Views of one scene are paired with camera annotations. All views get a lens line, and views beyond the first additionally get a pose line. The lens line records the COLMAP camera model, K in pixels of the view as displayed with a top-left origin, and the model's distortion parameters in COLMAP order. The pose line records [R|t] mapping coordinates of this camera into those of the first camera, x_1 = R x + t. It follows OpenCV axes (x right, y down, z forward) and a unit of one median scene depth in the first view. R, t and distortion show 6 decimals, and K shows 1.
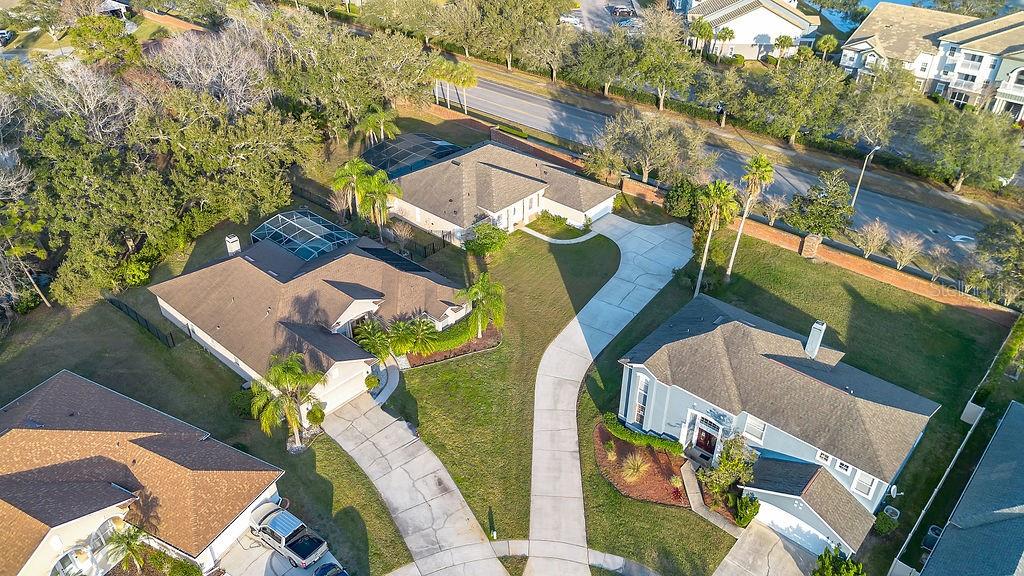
lens RADIAL K [[722.1, 0, 510.5], [0, 722.1, 287.5], [0, 0, 1]] dist [0.048041, -0.033936]
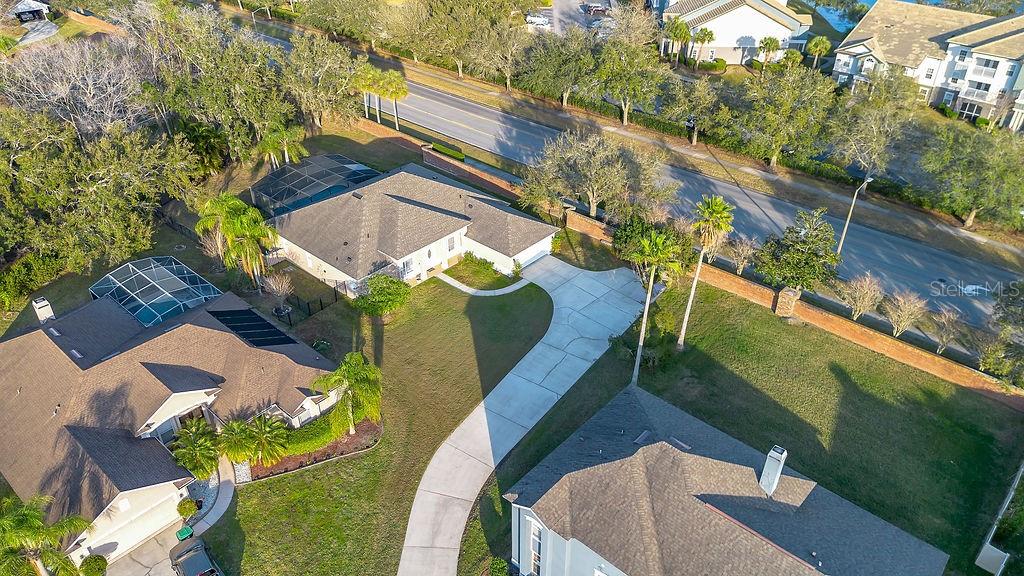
lens RADIAL K [[722.1, 0, 514.0], [0, 722.1, 287.4], [0, 0, 1]] dist [0.048041, -0.033936]
pose [[0.999980, -0.002029, -0.005974, 0.110281], [0.002040, 0.999996, 0.001814, -0.071921], [0.005970, -0.001826, 0.999981, 0.185166]]
